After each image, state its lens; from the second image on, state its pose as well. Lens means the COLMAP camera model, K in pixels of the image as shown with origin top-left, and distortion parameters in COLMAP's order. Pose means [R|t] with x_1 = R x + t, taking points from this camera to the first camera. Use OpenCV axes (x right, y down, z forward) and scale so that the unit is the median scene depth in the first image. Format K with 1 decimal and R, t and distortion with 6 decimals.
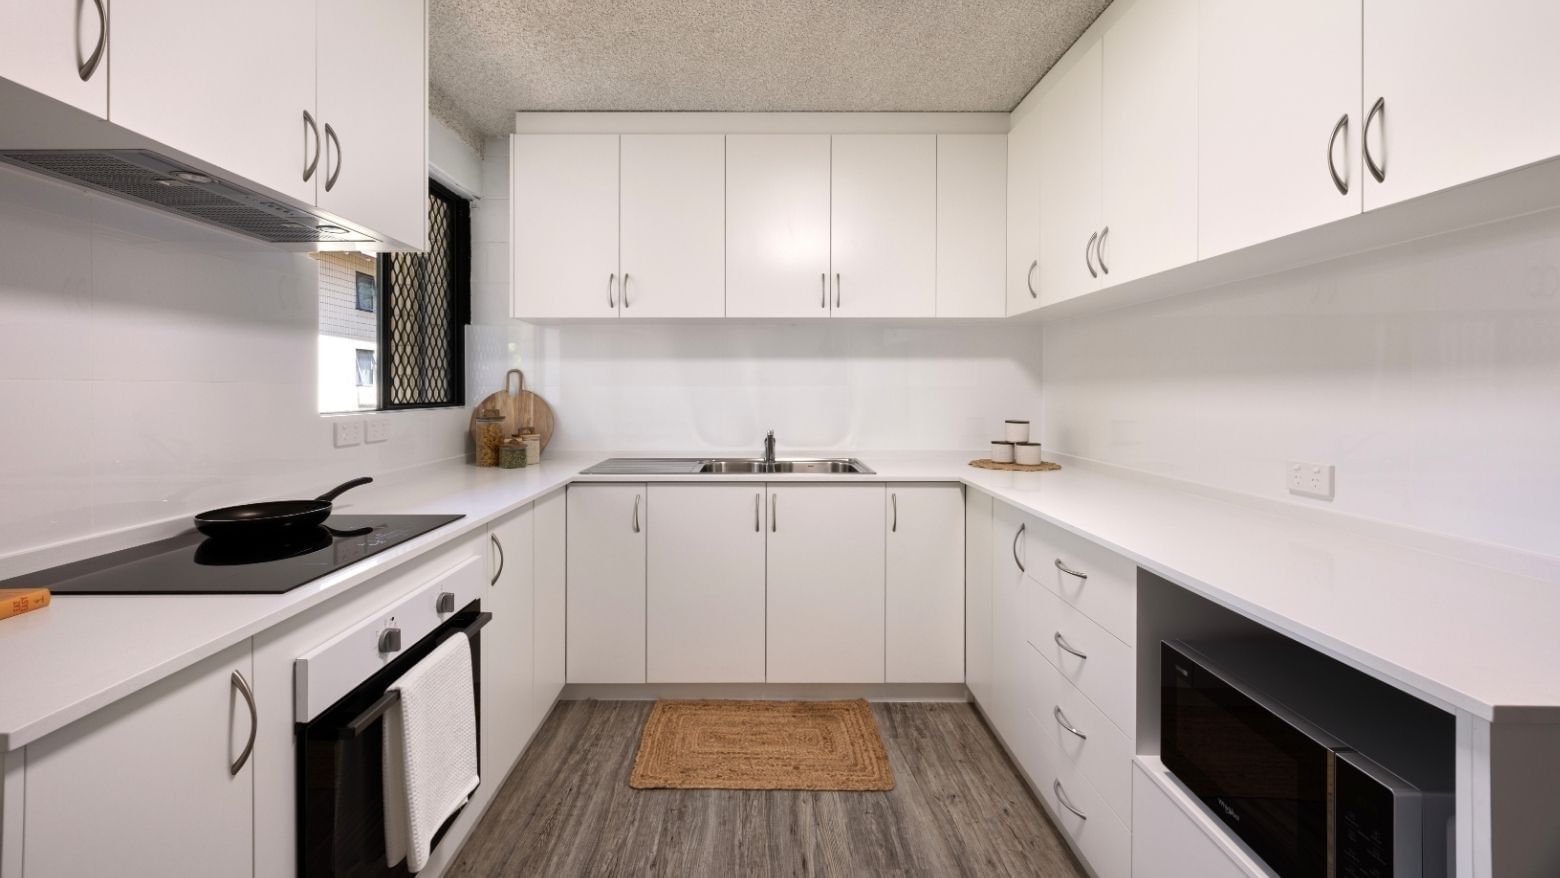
lens RADIAL K [[580.4, 0, 776.3], [0, 580.4, 394.4], [0, 0, 1]] dist [-0.000341, -0.000009]
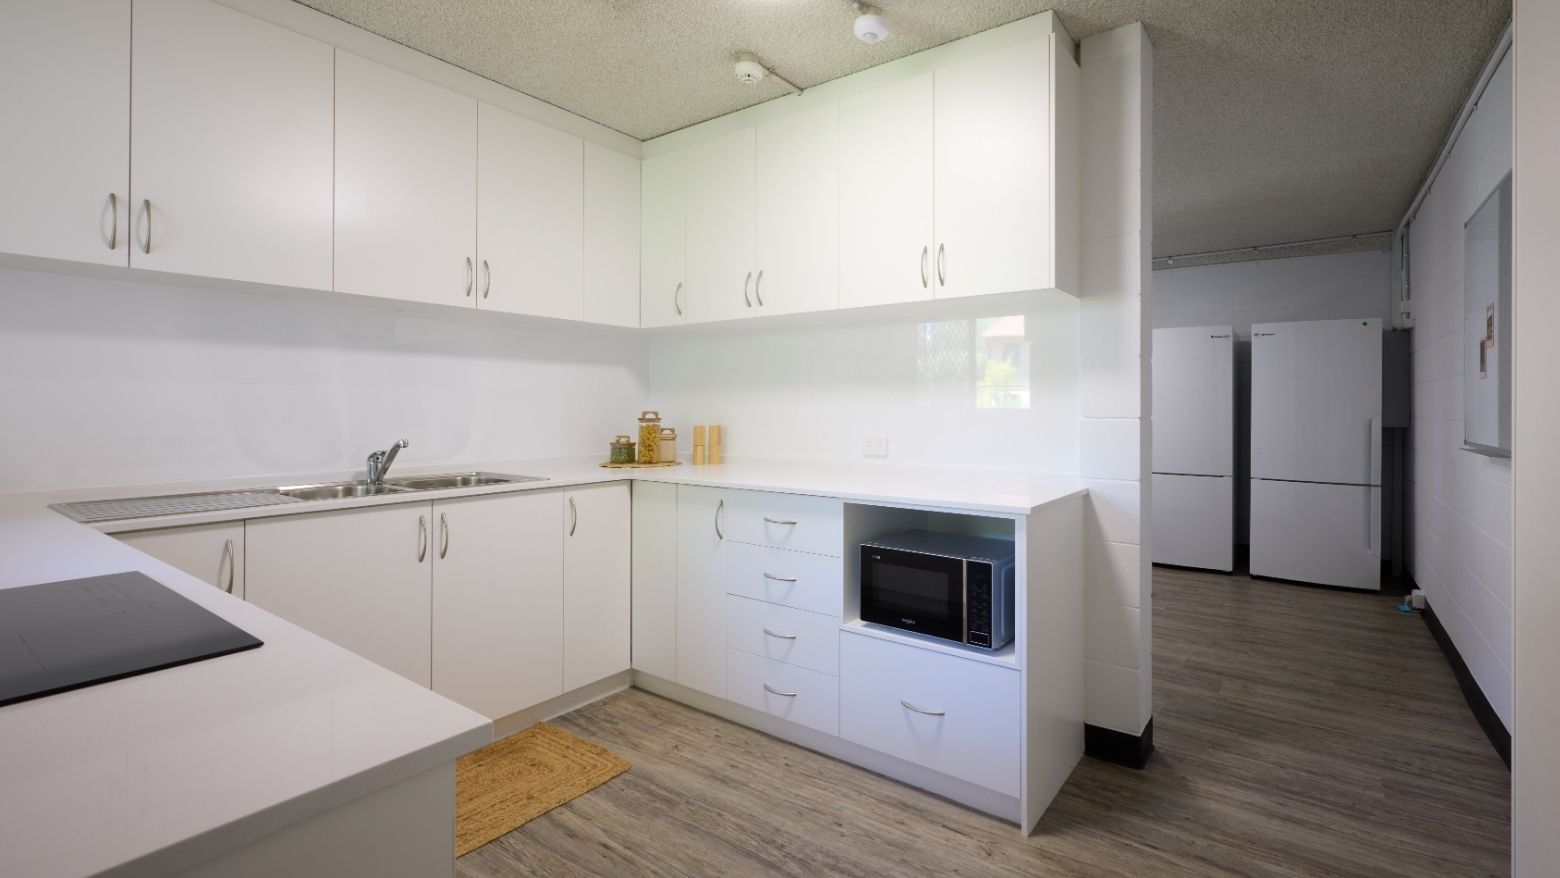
lens RADIAL K [[699.5, 0, 784.7], [0, 699.5, 405.9], [0, 0, 1]] dist [0.003528, 0.000062]
pose [[0.600951, 0.005747, 0.799265, -0.609196], [0.003200, 0.999949, -0.009596, 0.033070], [-0.799279, 0.008324, 0.600902, -0.003235]]
